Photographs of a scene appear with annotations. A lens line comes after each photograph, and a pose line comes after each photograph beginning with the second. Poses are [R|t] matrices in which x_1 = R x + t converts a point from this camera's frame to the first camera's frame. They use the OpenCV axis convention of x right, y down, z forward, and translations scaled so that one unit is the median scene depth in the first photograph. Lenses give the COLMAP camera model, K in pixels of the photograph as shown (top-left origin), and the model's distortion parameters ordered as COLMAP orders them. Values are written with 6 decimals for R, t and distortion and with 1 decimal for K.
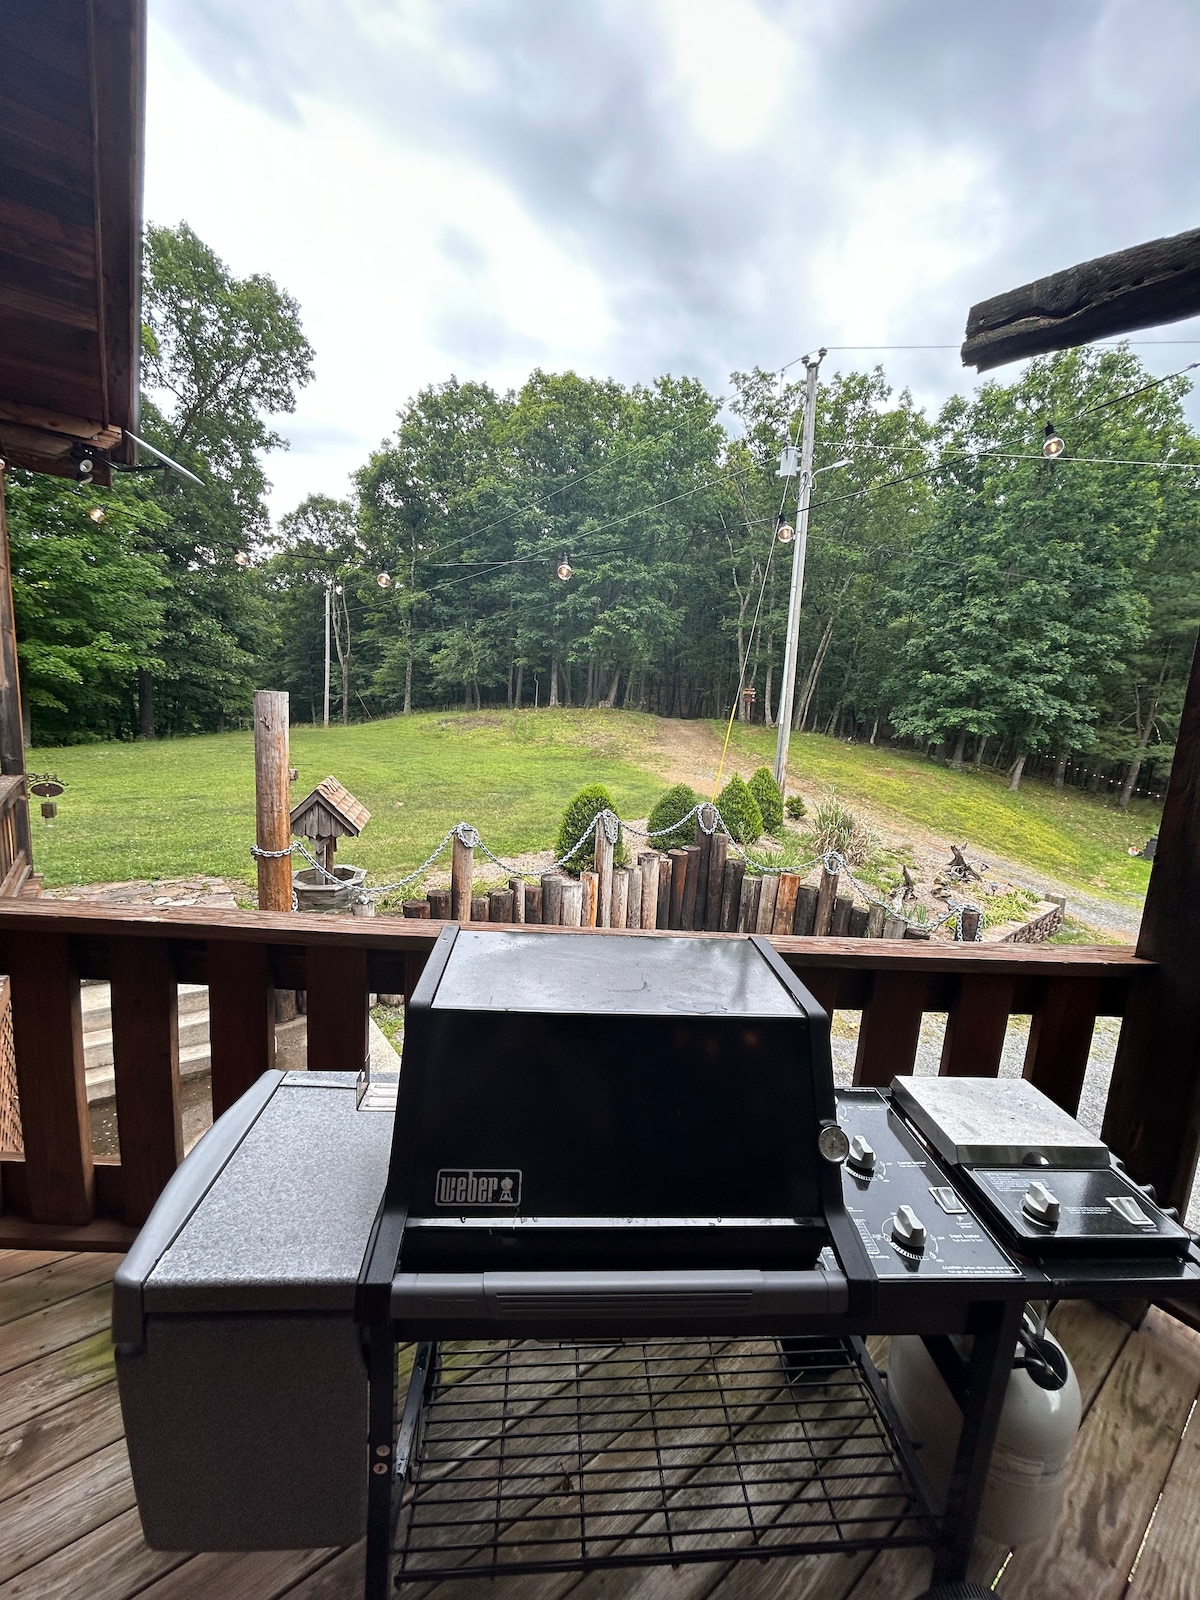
lens RADIAL K [[645.1, 0, 597.9], [0, 645.1, 793.6], [0, 0, 1]] dist [0.001975, -0.000001]
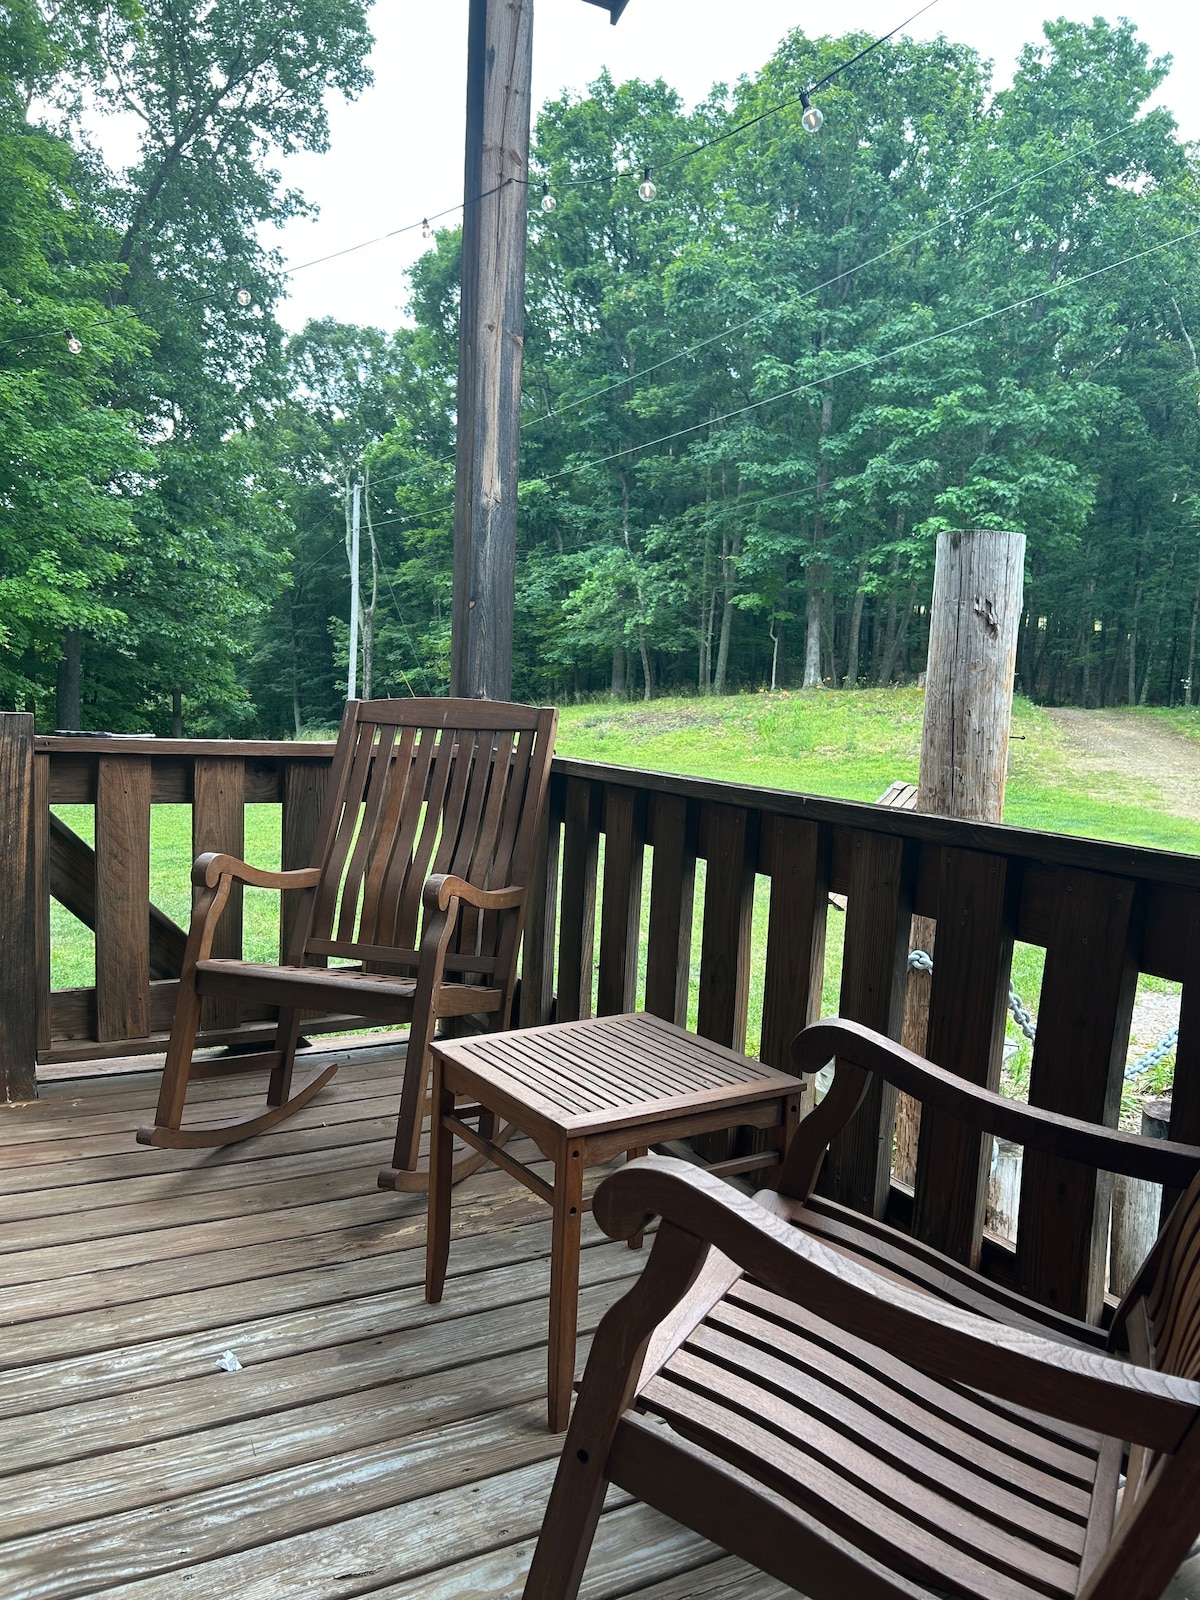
lens RADIAL K [[1211.1, 0, 600.0], [0, 1211.1, 800.0], [0, 0, 1]] dist [0.041291, -0.041653]
pose [[0.992392, -0.010674, -0.122658, -0.127425], [0.003413, 0.998237, -0.059256, 0.008866], [0.123075, 0.058386, 0.990678, 0.052555]]
